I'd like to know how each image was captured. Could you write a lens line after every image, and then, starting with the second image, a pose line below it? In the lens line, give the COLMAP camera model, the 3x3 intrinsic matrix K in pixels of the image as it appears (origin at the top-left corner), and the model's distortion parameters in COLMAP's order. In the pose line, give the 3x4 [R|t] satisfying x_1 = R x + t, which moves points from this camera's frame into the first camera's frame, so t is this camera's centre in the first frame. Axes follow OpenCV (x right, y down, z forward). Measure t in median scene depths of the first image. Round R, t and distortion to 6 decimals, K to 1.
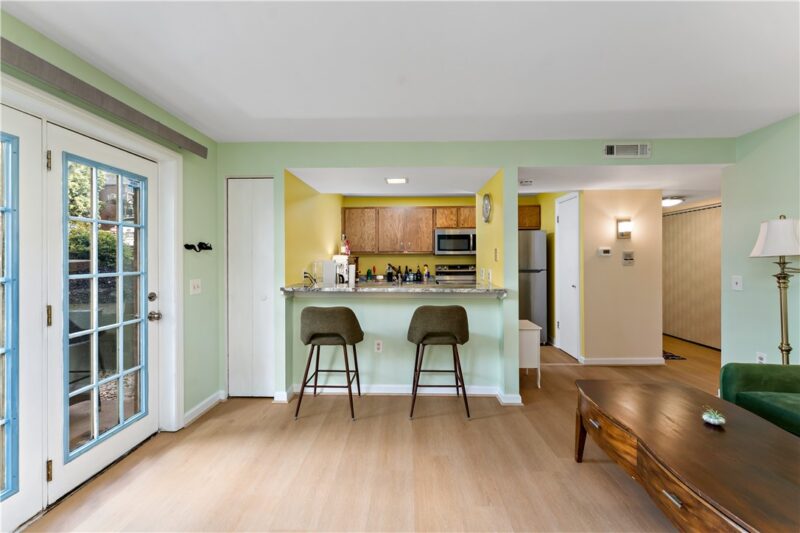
lens RADIAL K [[320.7, 0, 399.3], [0, 320.7, 257.6], [0, 0, 1]] dist [0.000248, 0.000089]
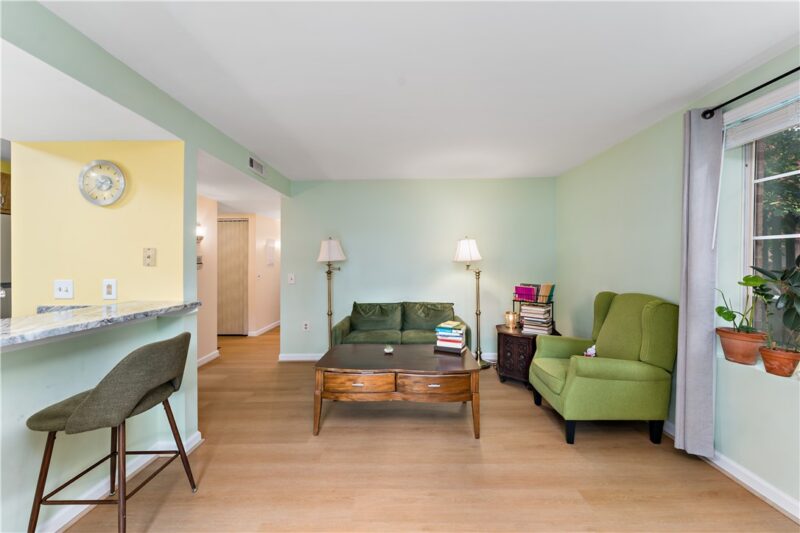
lens RADIAL K [[324.6, 0, 403.3], [0, 324.6, 264.6], [0, 0, 1]] dist [-0.000664, -0.000200]
pose [[-0.021446, -0.006556, 0.999749, -0.418023], [-0.000728, 0.999978, 0.006541, 0.002944], [-0.999770, -0.000588, -0.021450, 0.466612]]
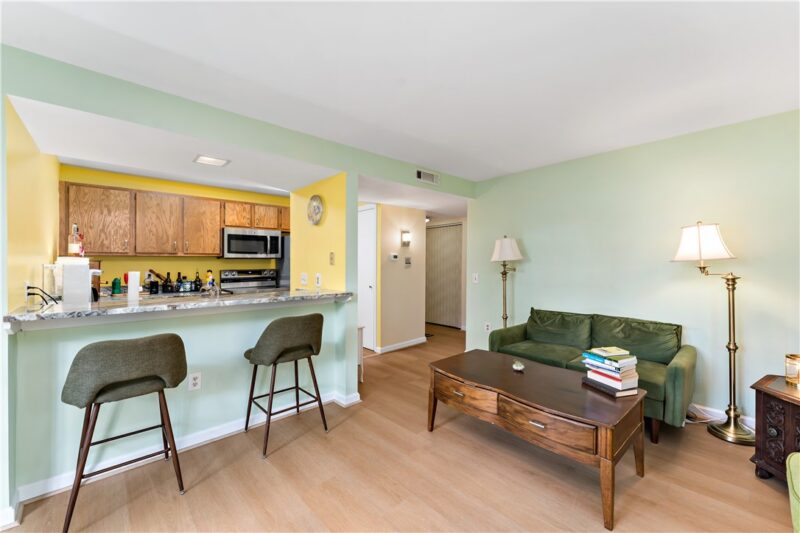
lens RADIAL K [[324.9, 0, 397.4], [0, 324.9, 263.5], [0, 0, 1]] dist [0.000960, 0.000025]
pose [[0.721147, -0.002584, 0.692777, -0.246760], [-0.001273, 0.999986, 0.005056, 0.001099], [-0.692781, -0.004528, 0.721134, 0.138348]]
